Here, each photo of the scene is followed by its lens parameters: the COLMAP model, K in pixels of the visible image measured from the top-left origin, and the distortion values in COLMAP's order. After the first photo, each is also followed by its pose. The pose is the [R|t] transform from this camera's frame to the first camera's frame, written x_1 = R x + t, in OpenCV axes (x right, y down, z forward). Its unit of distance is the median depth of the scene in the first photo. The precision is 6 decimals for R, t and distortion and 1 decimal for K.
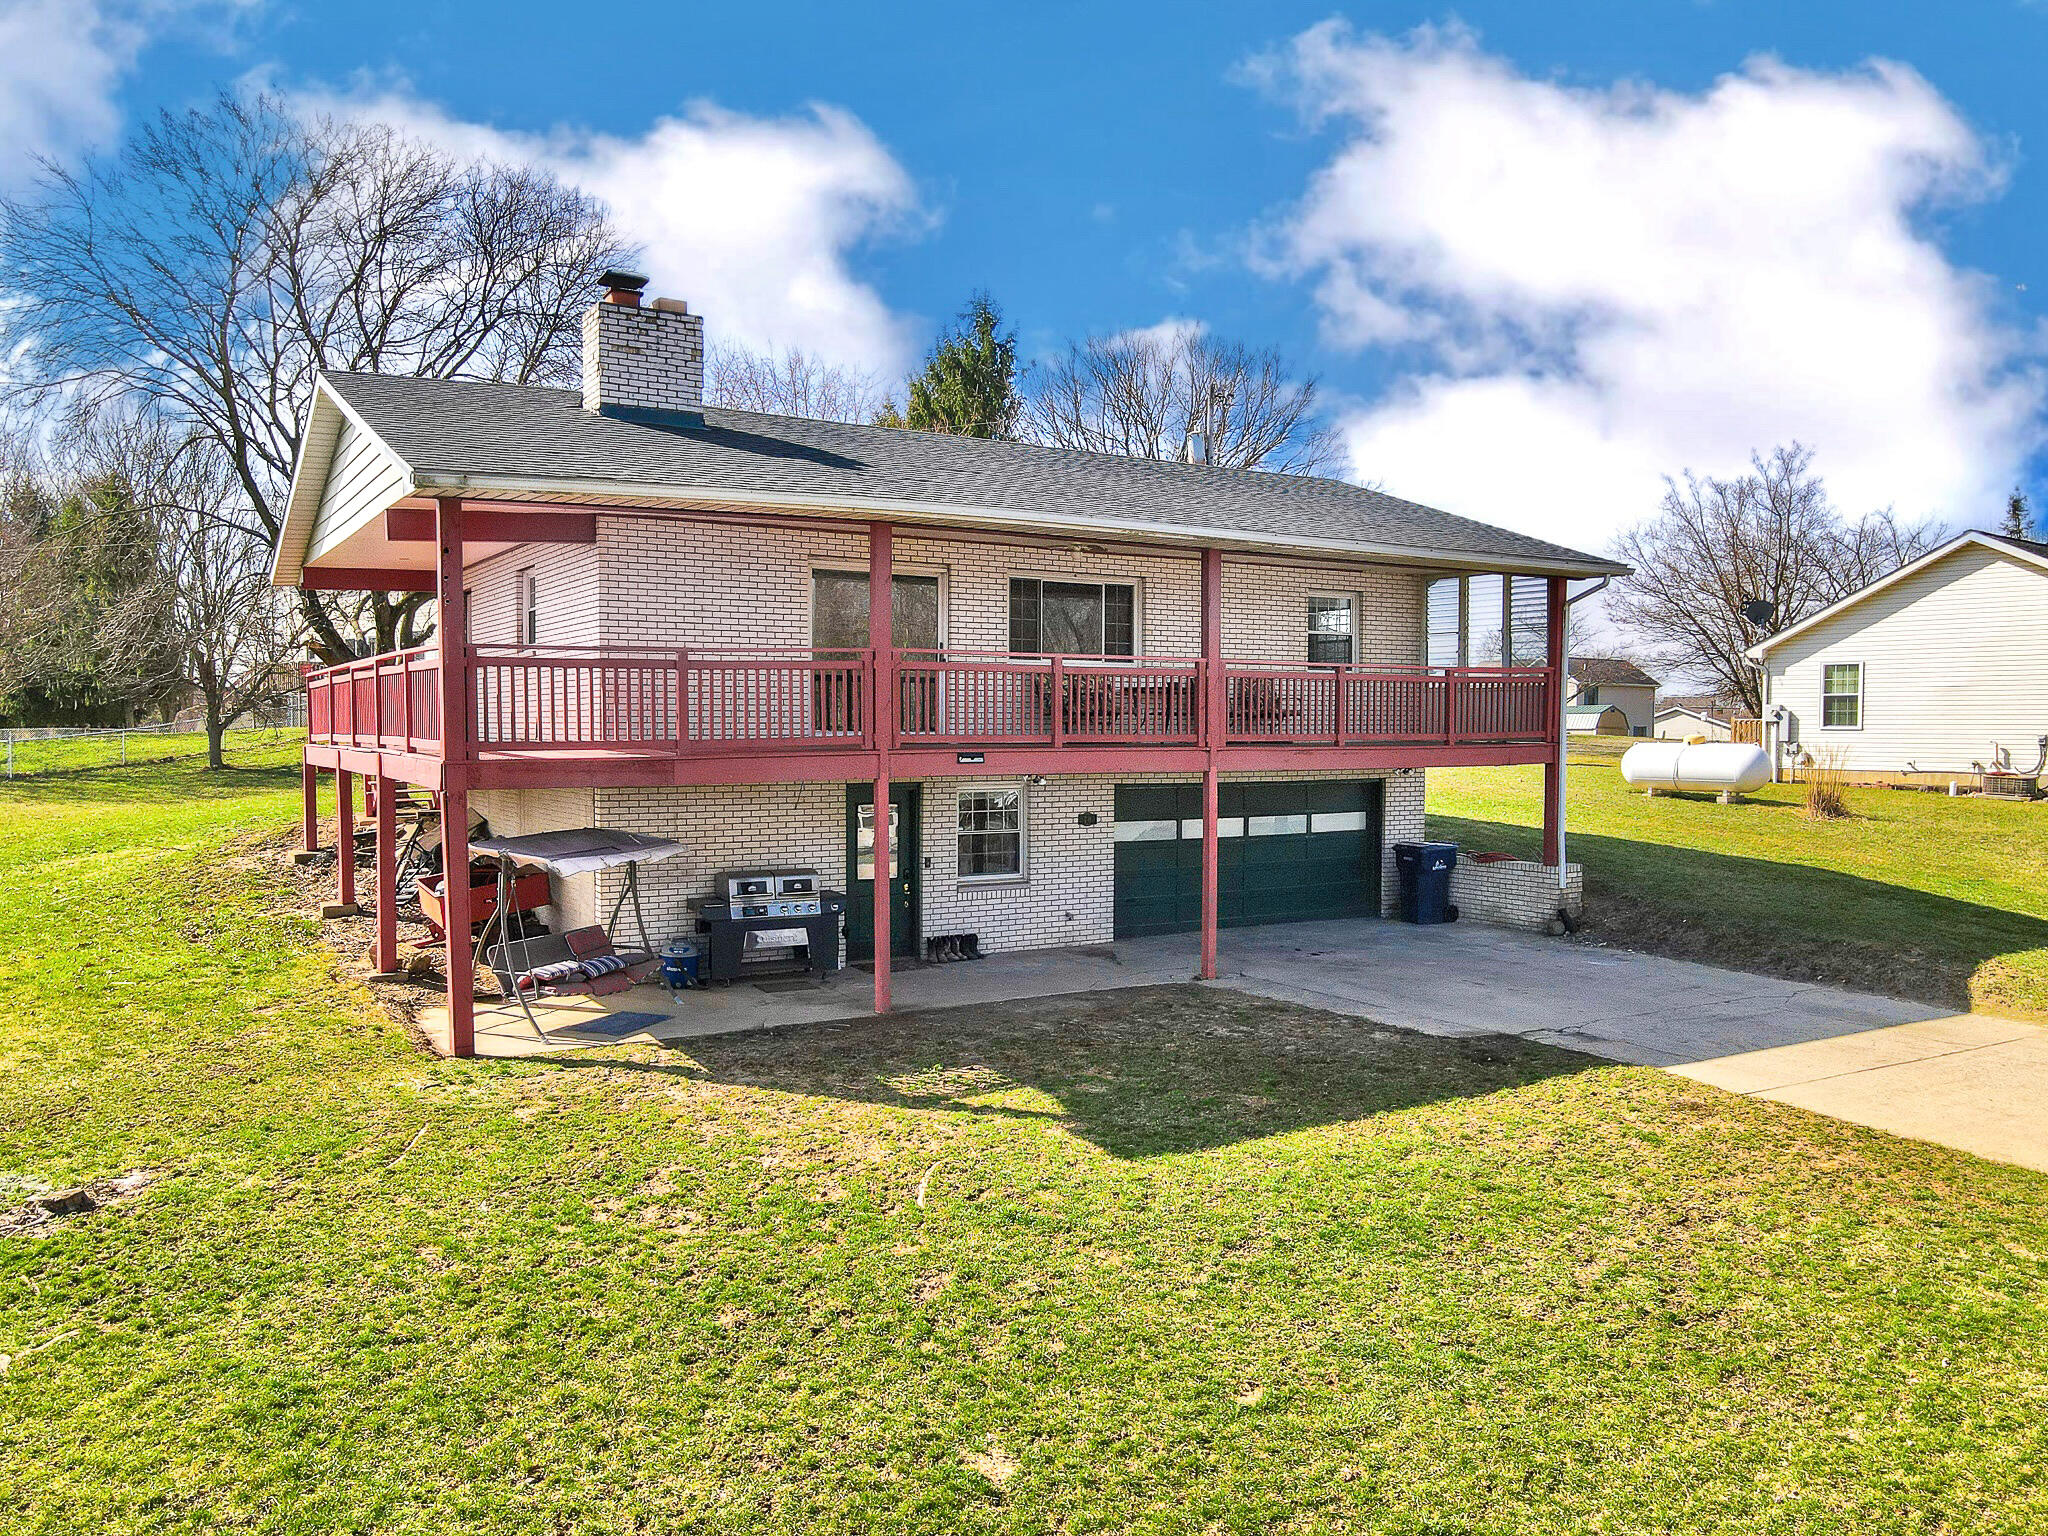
lens RADIAL K [[1511.1, 0, 1018.6], [0, 1511.1, 772.4], [0, 0, 1]] dist [0.003166, 0.020803]
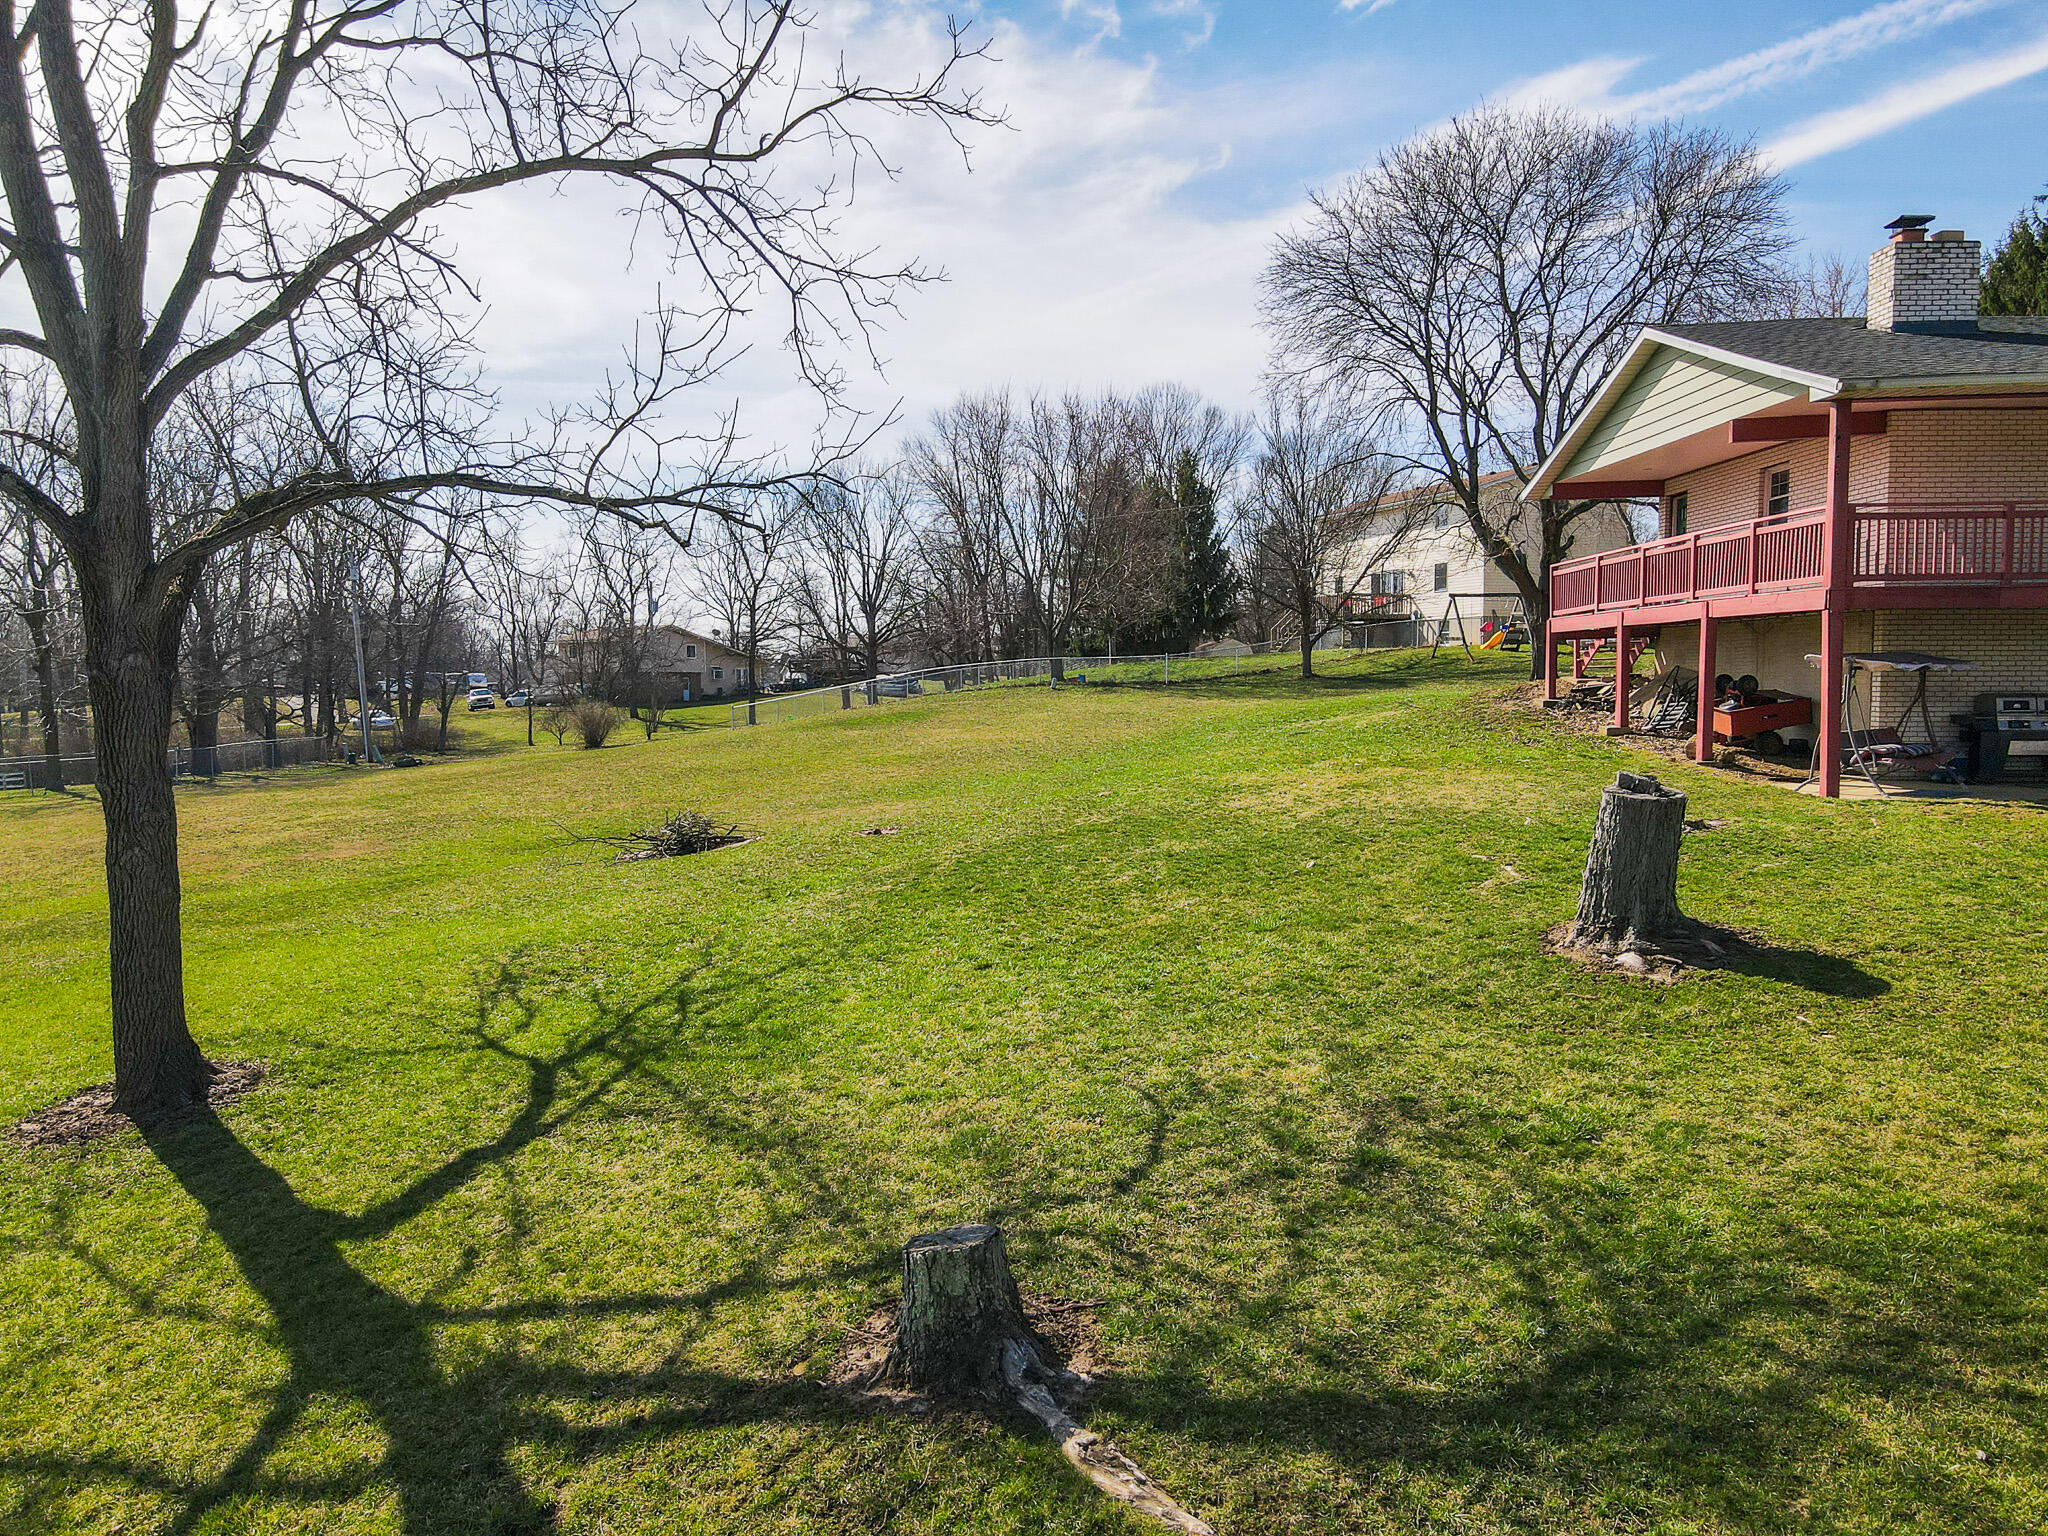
lens RADIAL K [[1511.1, 0, 1024.1], [0, 1511.1, 773.6], [0, 0, 1]] dist [0.003166, 0.020803]
pose [[0.849624, 0.027747, -0.526659, -0.206691], [-0.010550, 0.999309, 0.035630, 0.094742], [0.527284, -0.024716, 0.849330, -0.466458]]
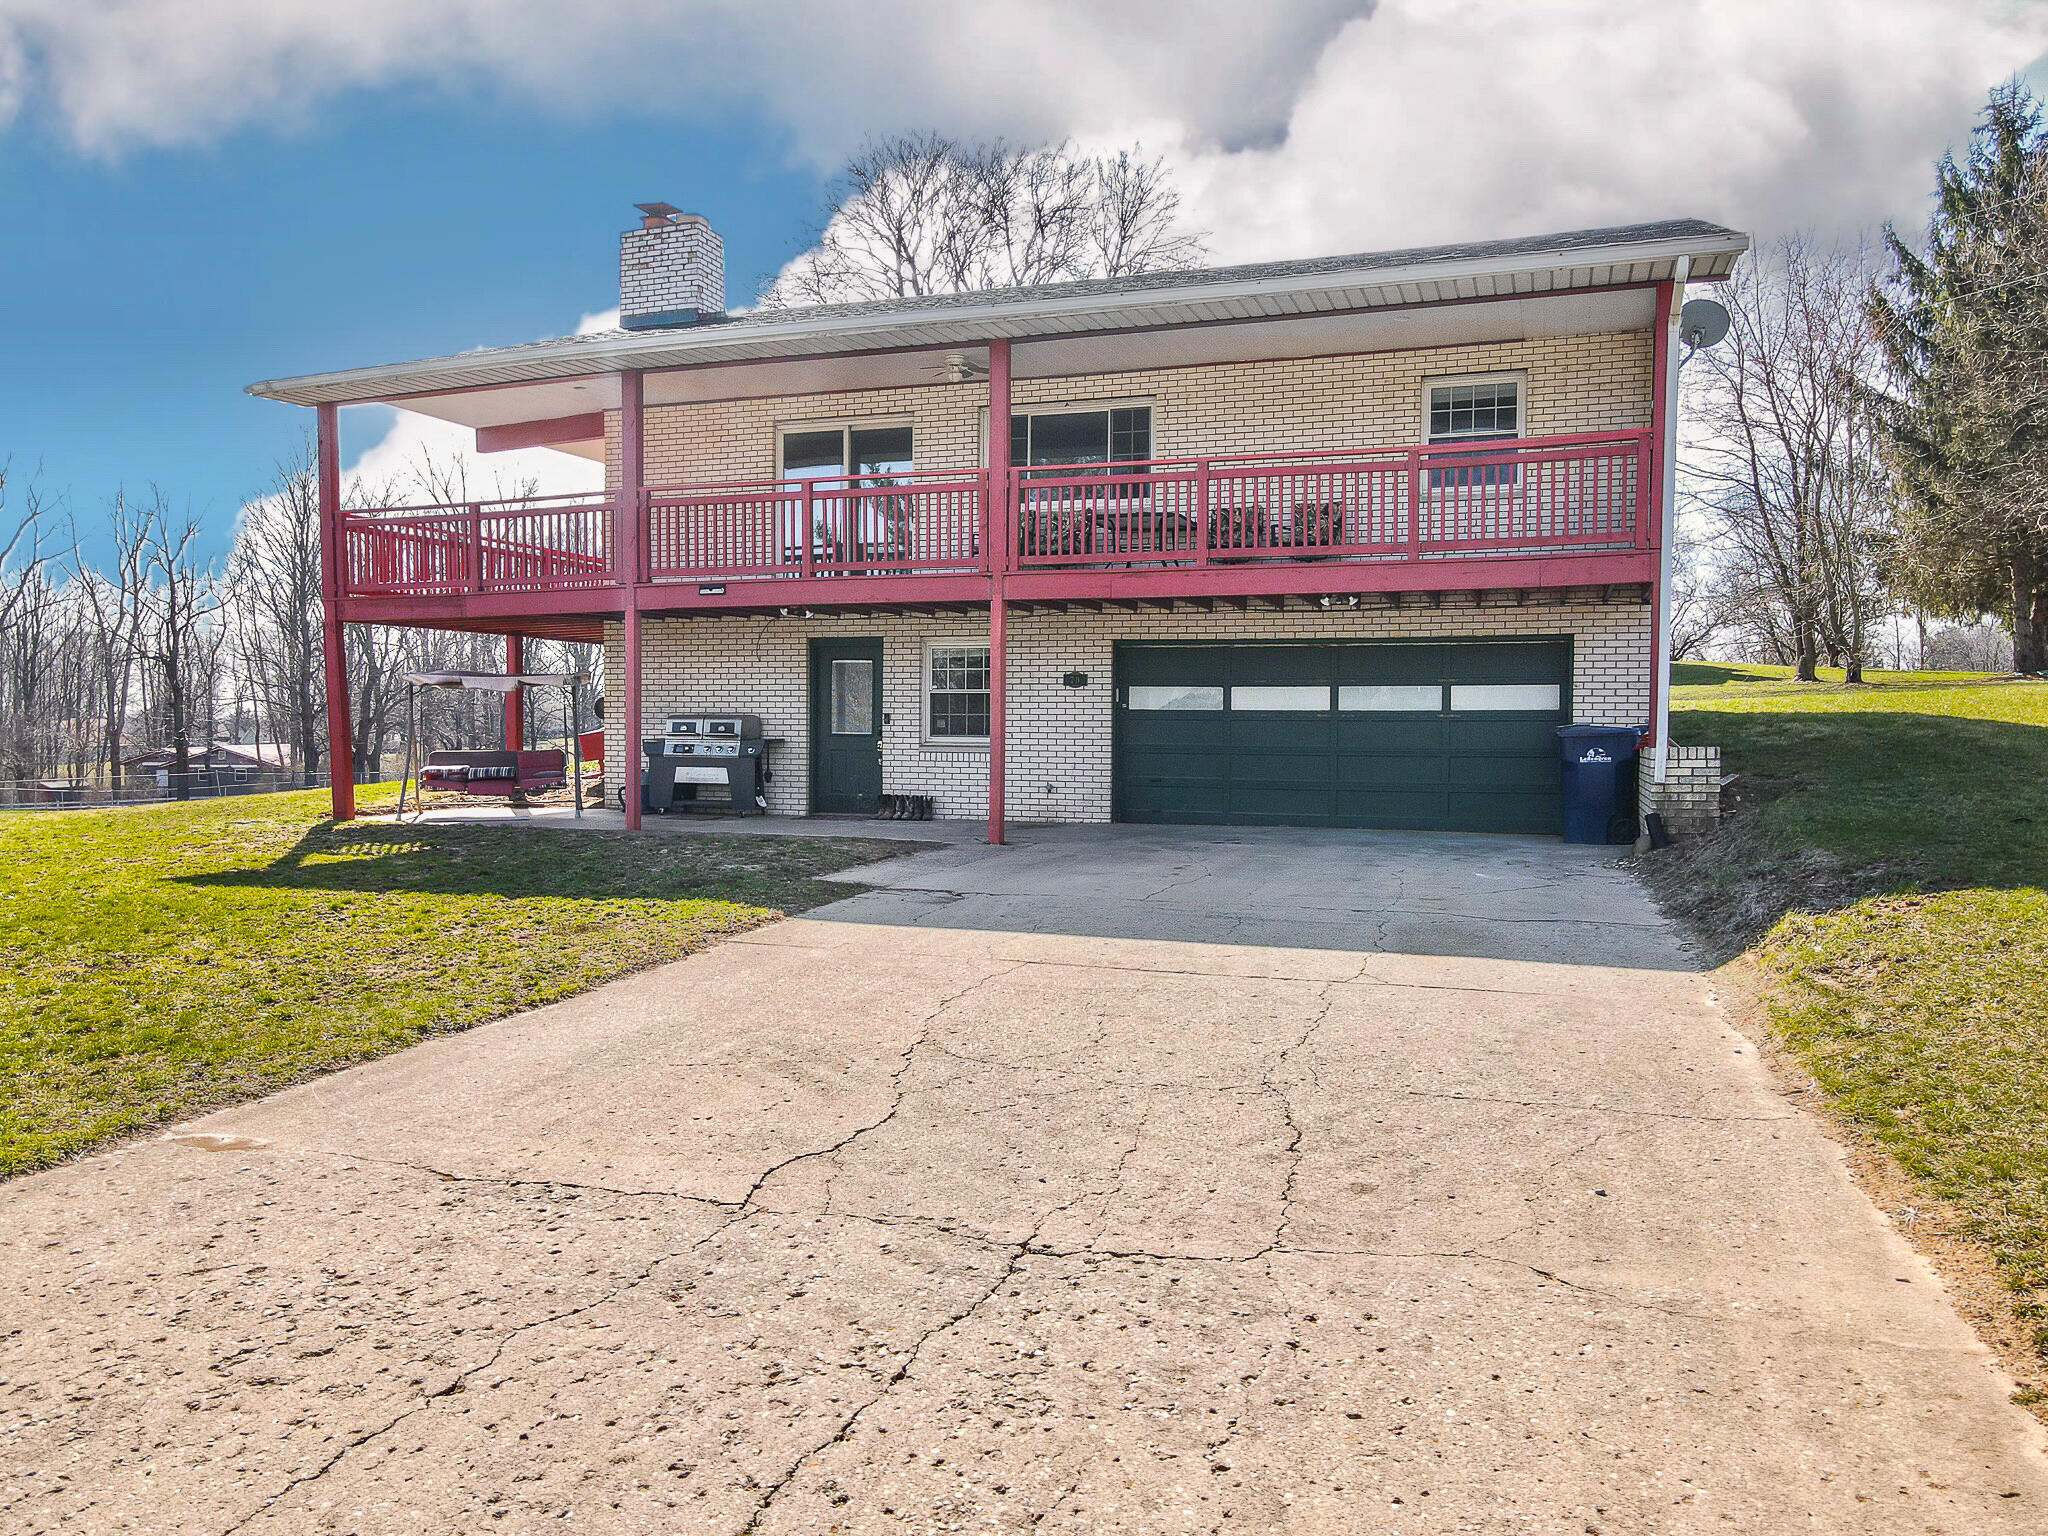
lens RADIAL K [[1511.1, 0, 1022.4], [0, 1511.1, 766.4], [0, 0, 1]] dist [0.003166, 0.020803]
pose [[0.630188, 0.021498, -0.776145, 0.821992], [-0.030299, 0.999536, 0.003084, 0.092124], [0.775851, 0.021573, 0.630547, 0.487363]]
